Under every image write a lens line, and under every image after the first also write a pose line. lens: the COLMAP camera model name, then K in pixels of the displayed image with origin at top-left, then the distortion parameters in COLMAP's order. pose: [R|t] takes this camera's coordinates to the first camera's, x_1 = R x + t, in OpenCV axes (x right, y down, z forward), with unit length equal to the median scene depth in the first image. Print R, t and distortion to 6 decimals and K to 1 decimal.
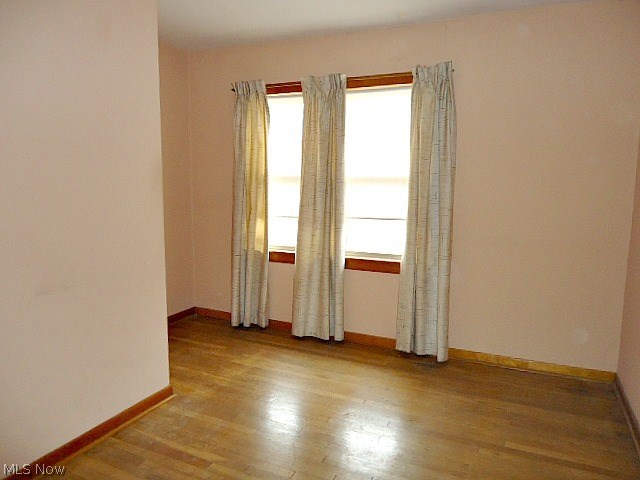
lens RADIAL K [[463.9, 0, 321.5], [0, 463.9, 238.2], [0, 0, 1]] dist [-0.009743, -0.000966]
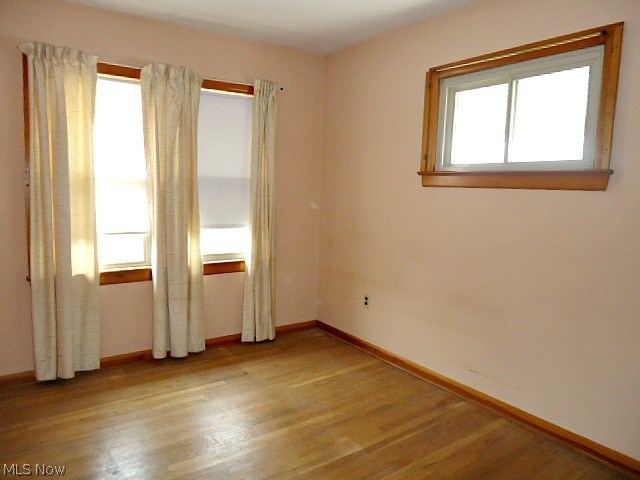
lens RADIAL K [[463.9, 0, 321.5], [0, 463.9, 238.2], [0, 0, 1]] dist [-0.009743, -0.000966]
pose [[0.499761, -0.093480, 0.861104, -0.618034], [0.088361, 0.994475, 0.056676, -0.041945], [-0.861645, 0.047764, 0.505259, 0.284425]]
